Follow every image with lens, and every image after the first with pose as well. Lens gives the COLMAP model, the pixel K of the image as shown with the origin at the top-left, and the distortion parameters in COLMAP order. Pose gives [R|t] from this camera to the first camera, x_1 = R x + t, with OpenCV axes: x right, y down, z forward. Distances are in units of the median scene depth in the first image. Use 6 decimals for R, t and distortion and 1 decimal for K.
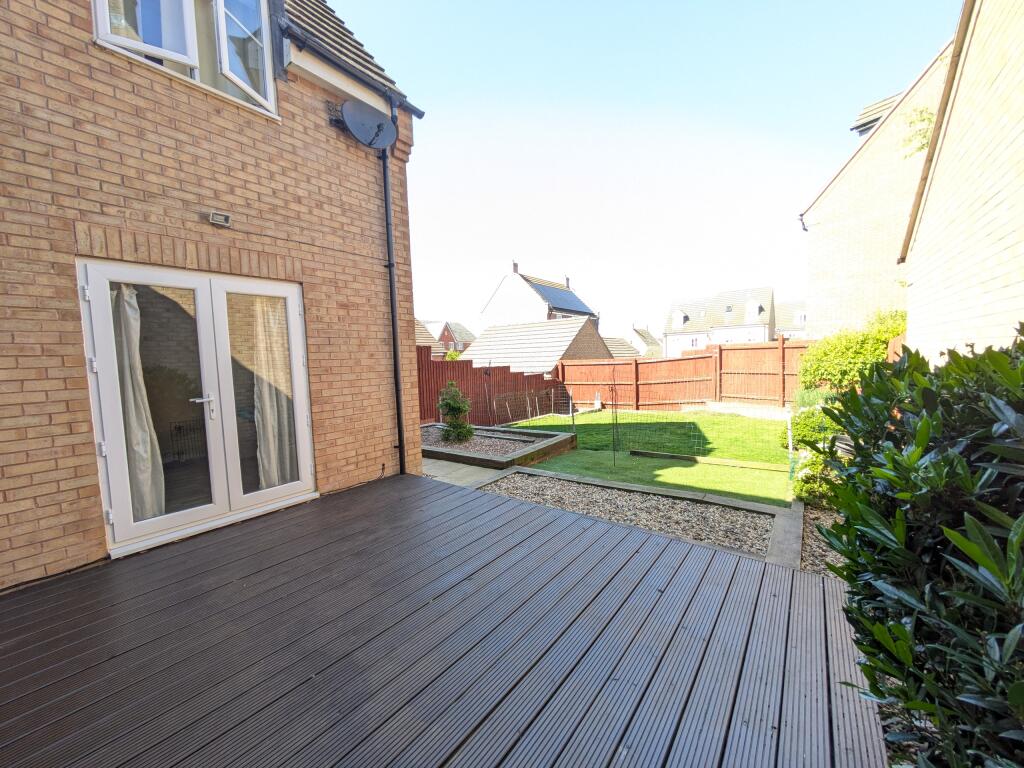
lens RADIAL K [[405.6, 0, 514.4], [0, 405.6, 392.2], [0, 0, 1]] dist [0.001038, 0.000257]
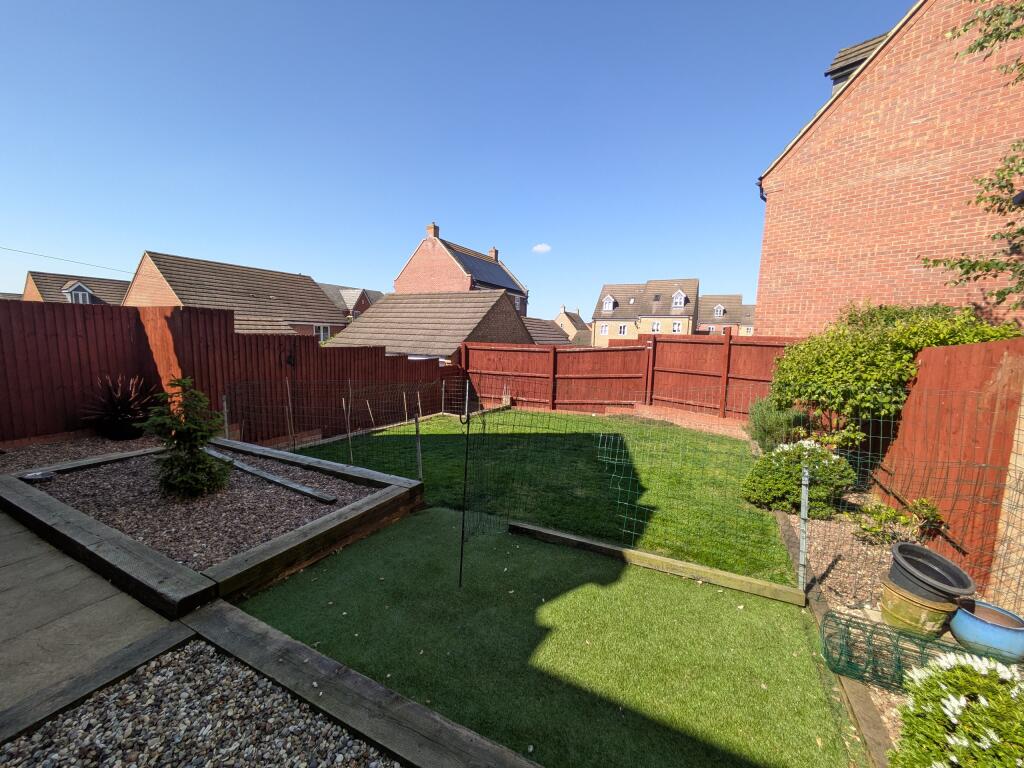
lens RADIAL K [[406.7, 0, 517.1], [0, 406.7, 387.3], [0, 0, 1]] dist [-0.000440, 0.000492]
pose [[0.984162, 0.039187, 0.172885, 0.086142], [-0.046418, 0.998200, 0.037981, -0.026441], [-0.171086, -0.045404, 0.984209, 0.208441]]
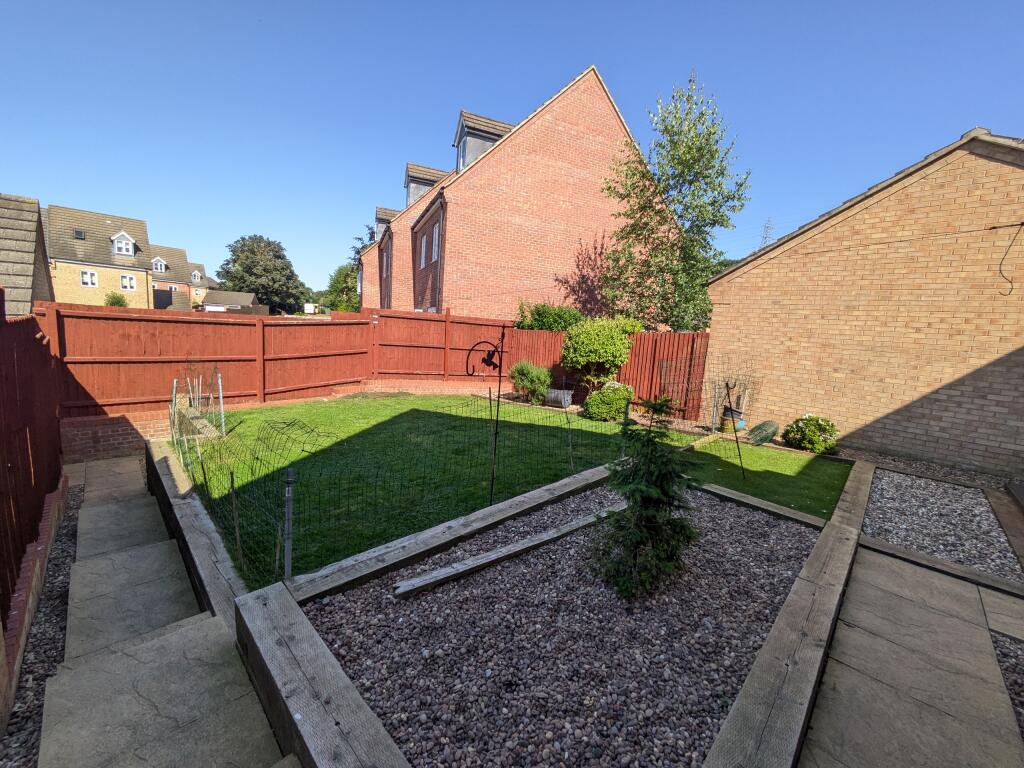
lens RADIAL K [[406.7, 0, 517.1], [0, 406.7, 387.3], [0, 0, 1]] dist [-0.000440, 0.000492]
pose [[0.128560, -0.096014, 0.987043, -0.237398], [0.006146, 0.995360, 0.096023, -0.032800], [-0.991683, -0.006278, 0.128554, 0.526694]]
